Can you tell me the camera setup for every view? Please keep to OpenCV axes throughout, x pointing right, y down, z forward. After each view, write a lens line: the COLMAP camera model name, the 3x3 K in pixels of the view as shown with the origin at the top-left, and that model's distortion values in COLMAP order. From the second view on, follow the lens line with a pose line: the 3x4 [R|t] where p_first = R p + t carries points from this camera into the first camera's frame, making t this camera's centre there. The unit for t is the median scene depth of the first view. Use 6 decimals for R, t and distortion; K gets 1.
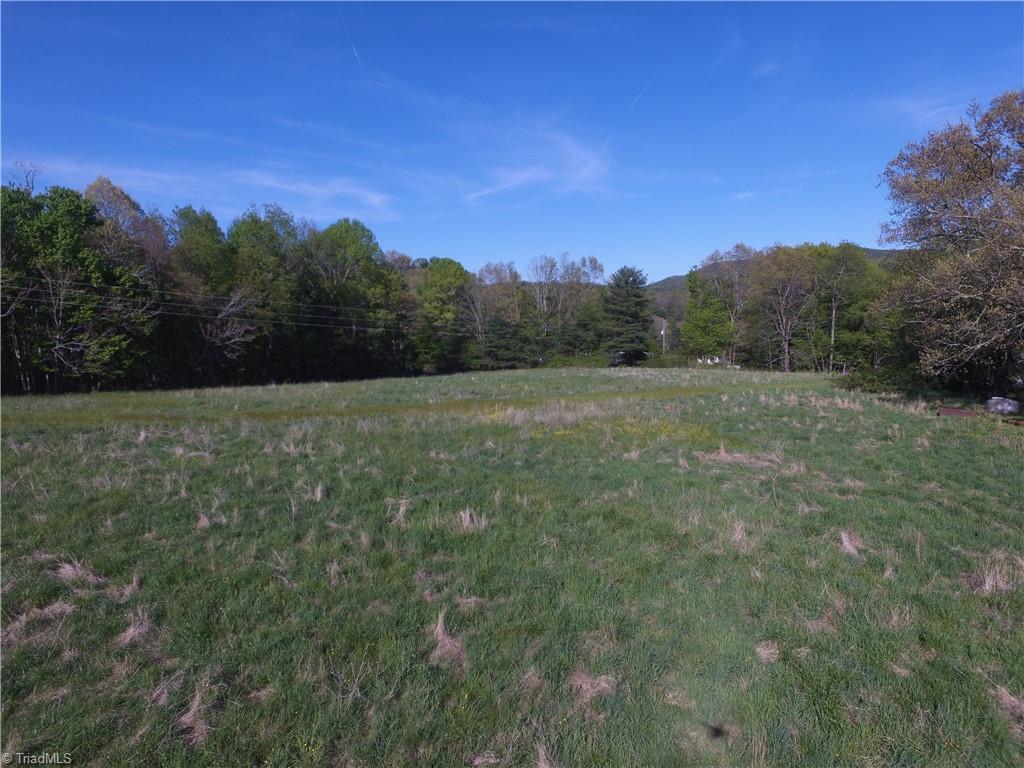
lens RADIAL K [[594.8, 0, 516.5], [0, 594.8, 382.9], [0, 0, 1]] dist [-0.014346, 0.012718]
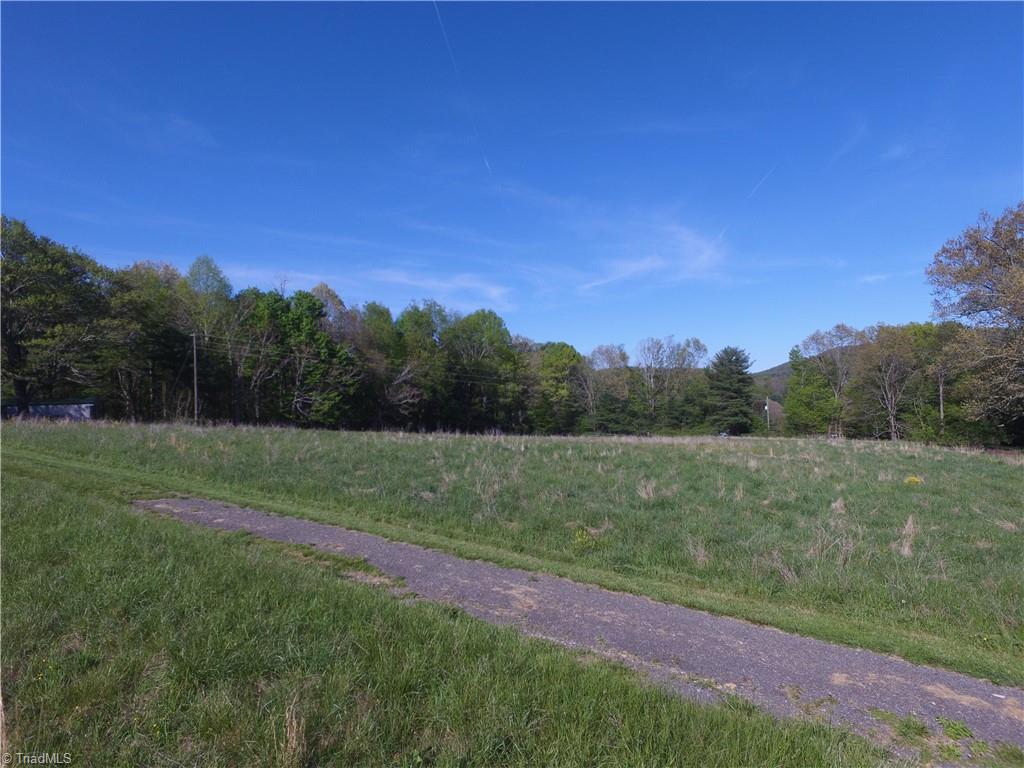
lens RADIAL K [[594.8, 0, 514.9], [0, 594.8, 380.6], [0, 0, 1]] dist [-0.014346, 0.012718]
pose [[0.983600, 0.000914, -0.180360, -0.010322], [-0.027347, 0.989182, -0.144122, 0.097315], [0.178277, 0.146691, 0.972985, -0.343759]]
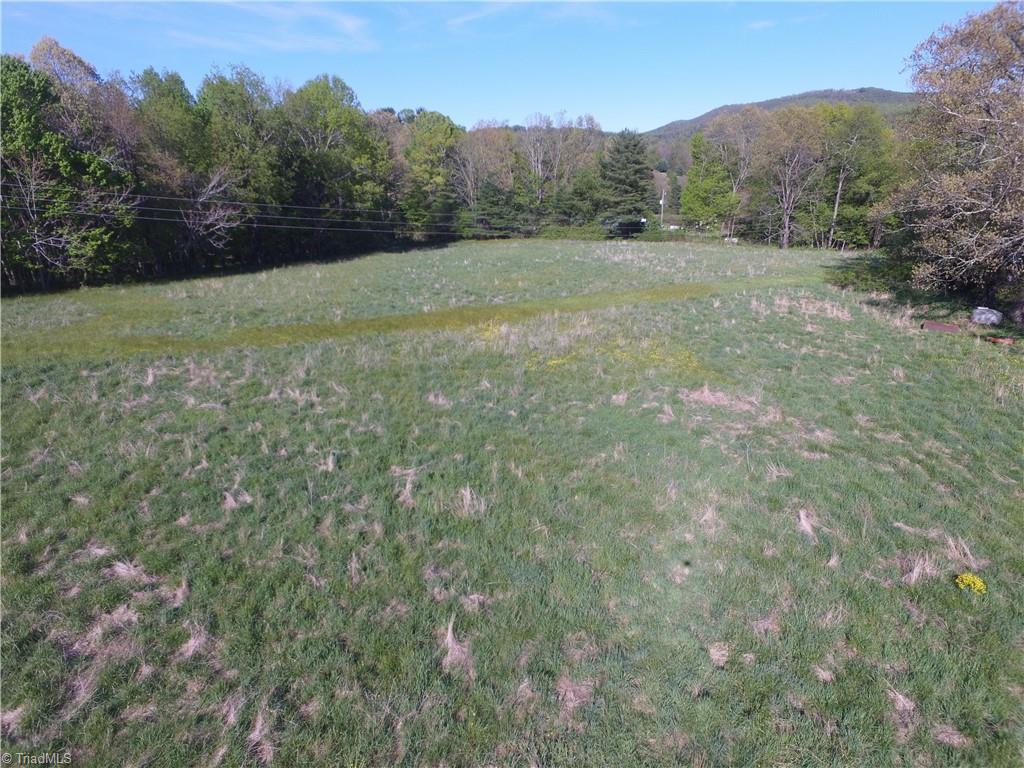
lens RADIAL K [[594.8, 0, 516.9], [0, 594.8, 386.6], [0, 0, 1]] dist [-0.014346, 0.012718]
pose [[0.999905, 0.002888, 0.013448, -0.002472], [-0.006067, 0.970064, 0.242773, -0.085622], [-0.012344, -0.242832, 0.969990, -0.010307]]
